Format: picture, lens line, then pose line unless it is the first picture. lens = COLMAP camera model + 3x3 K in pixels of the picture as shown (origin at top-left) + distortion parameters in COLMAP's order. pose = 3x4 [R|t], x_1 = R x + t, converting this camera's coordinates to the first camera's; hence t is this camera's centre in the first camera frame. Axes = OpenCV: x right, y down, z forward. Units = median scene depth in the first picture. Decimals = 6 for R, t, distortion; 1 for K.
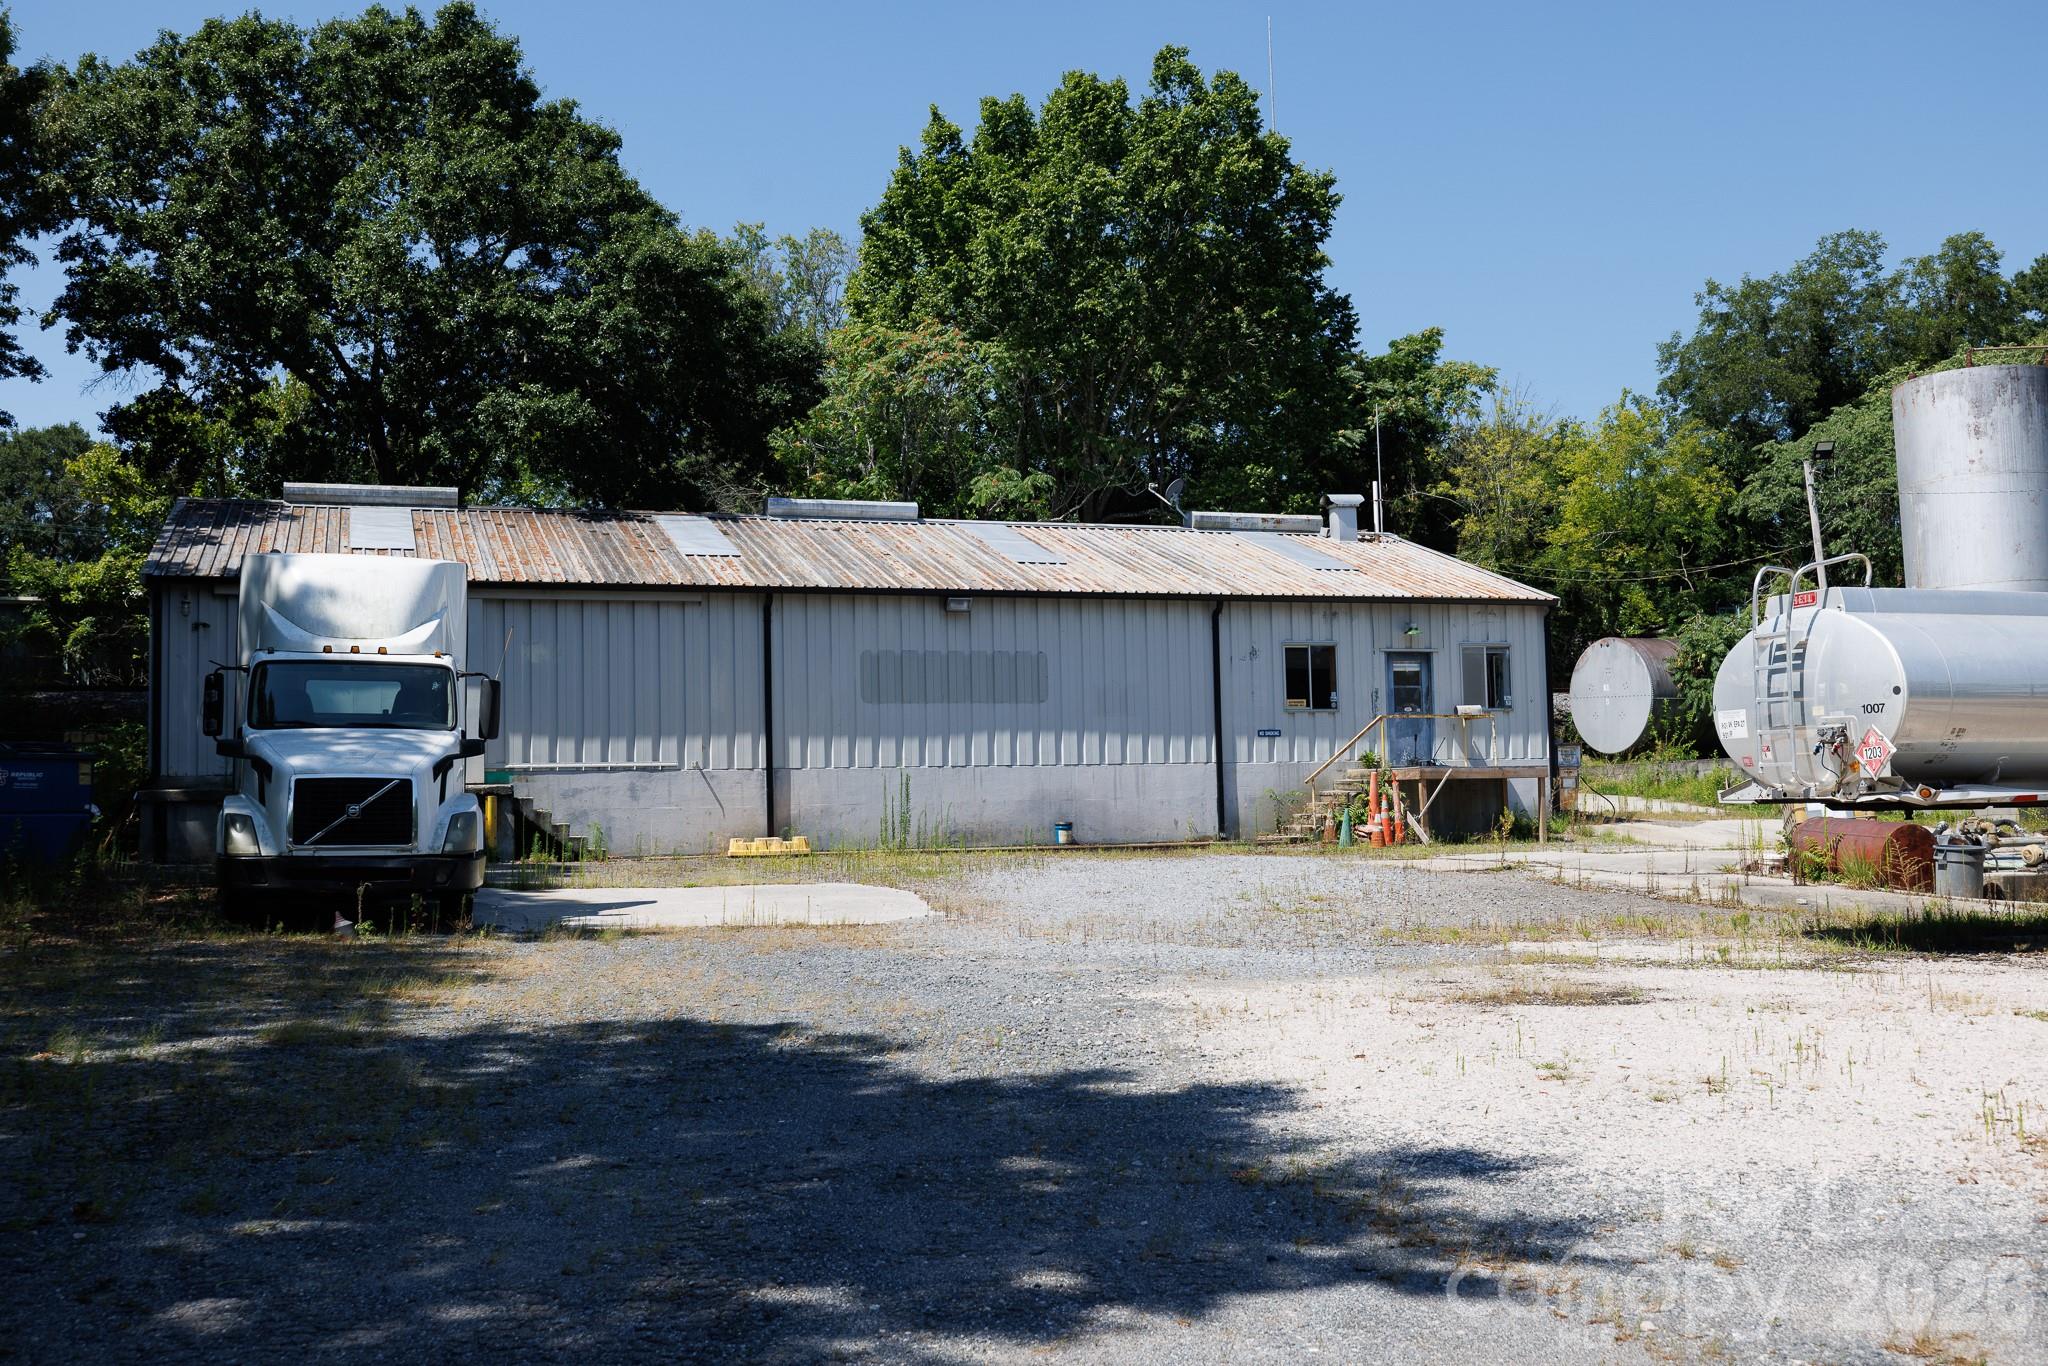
lens RADIAL K [[2051.0, 0, 1019.9], [0, 2051.0, 661.6], [0, 0, 1]] dist [0.072375, -0.143795]
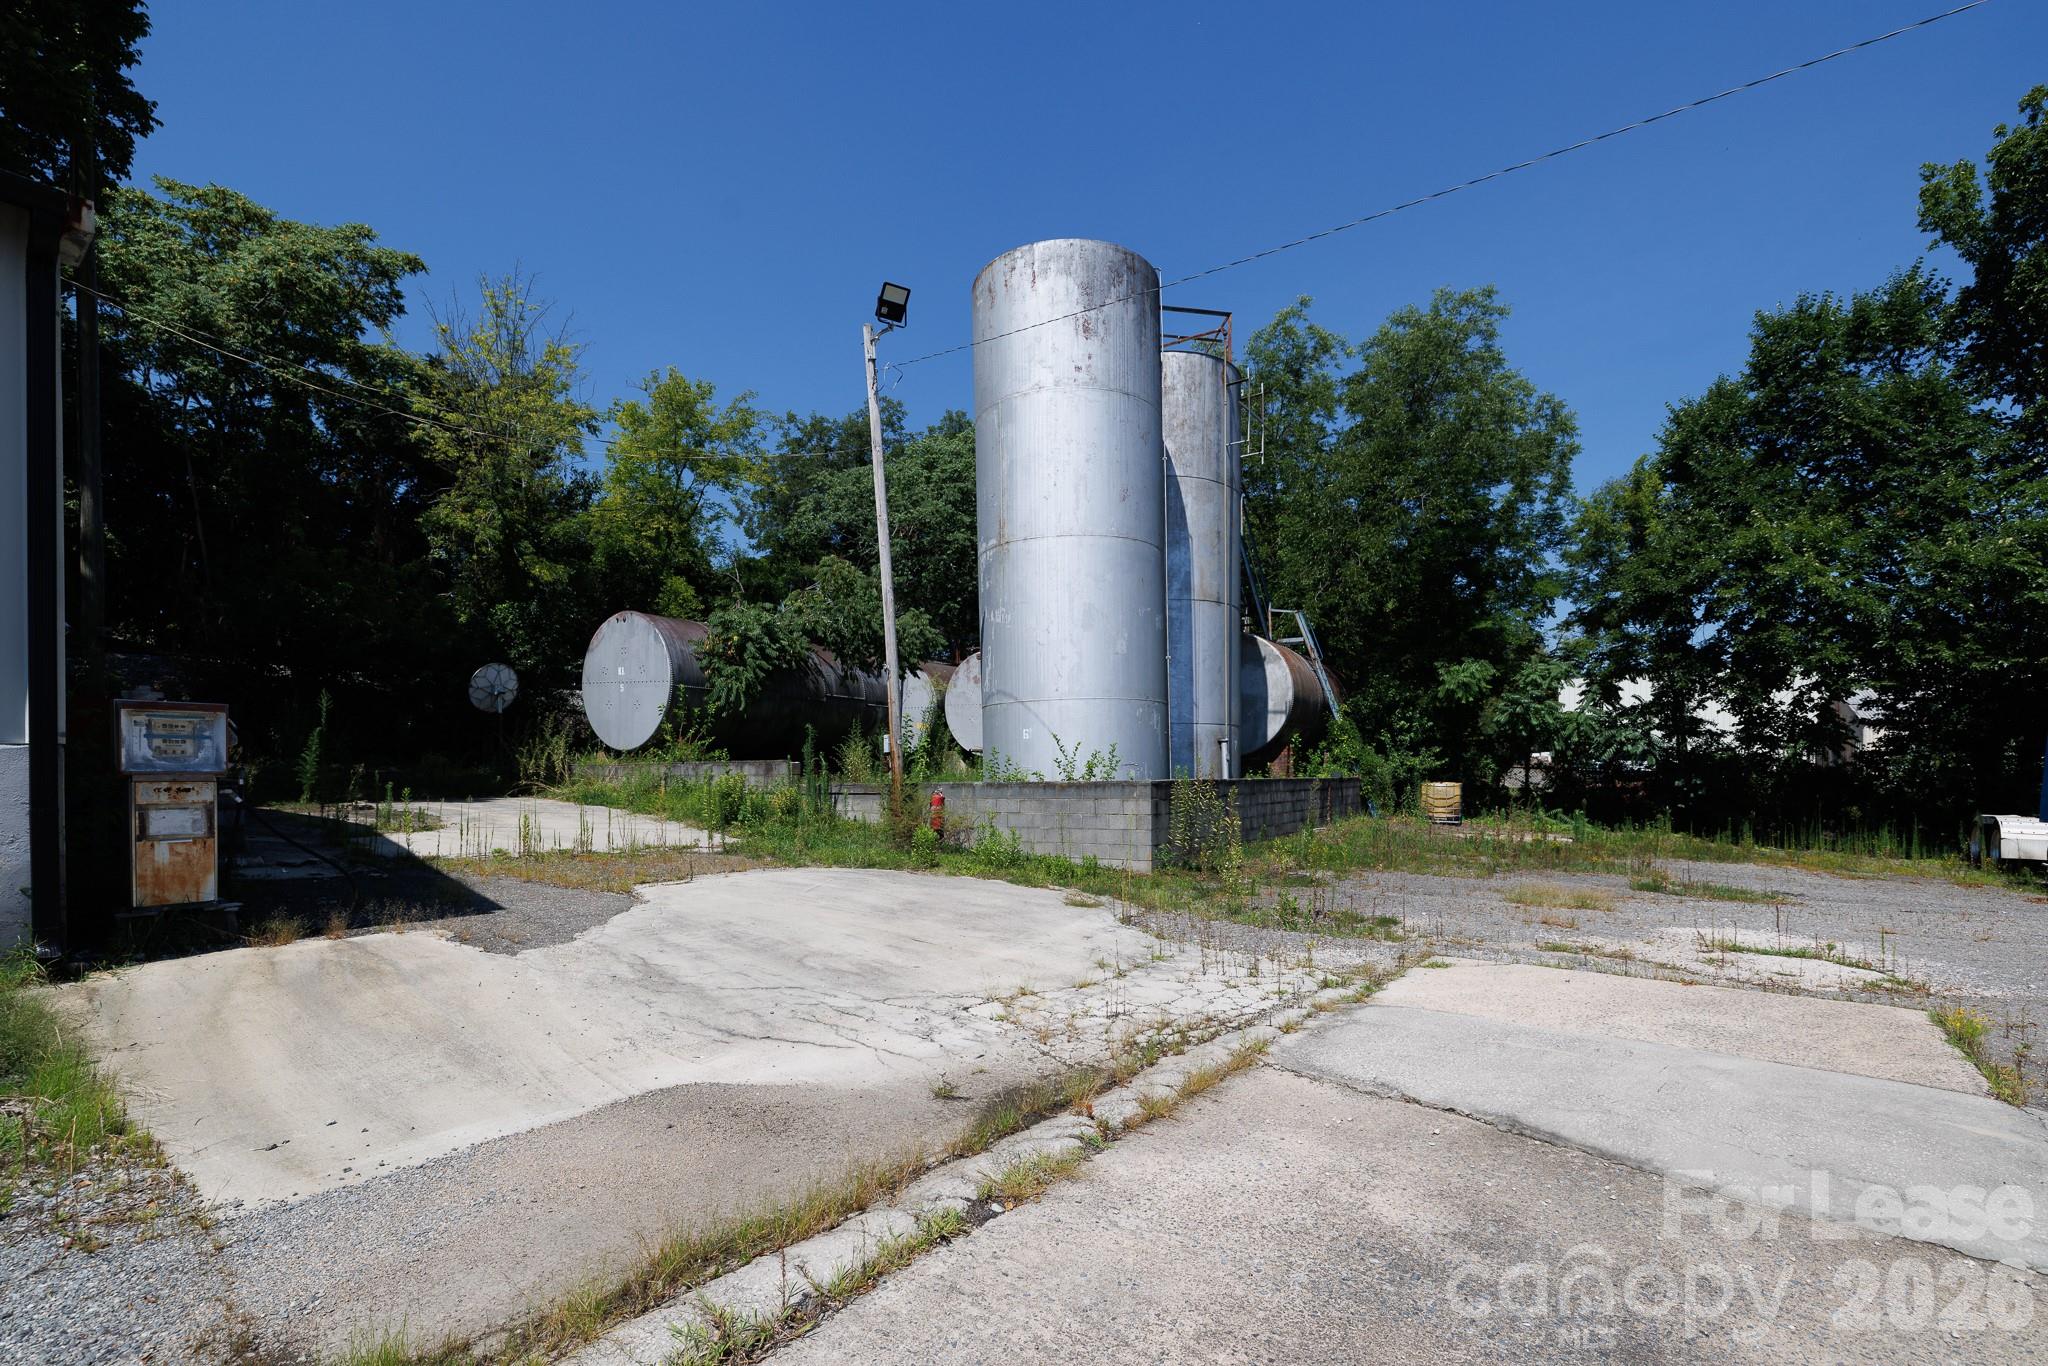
lens RADIAL K [[897.1, 0, 1001.1], [0, 897.1, 778.6], [0, 0, 1]] dist [0.001781, 0.000141]
pose [[0.854528, 0.021970, 0.518940, 0.270492], [-0.058730, 0.996785, 0.054509, 0.032216], [-0.516074, -0.077057, 0.853071, 0.720209]]
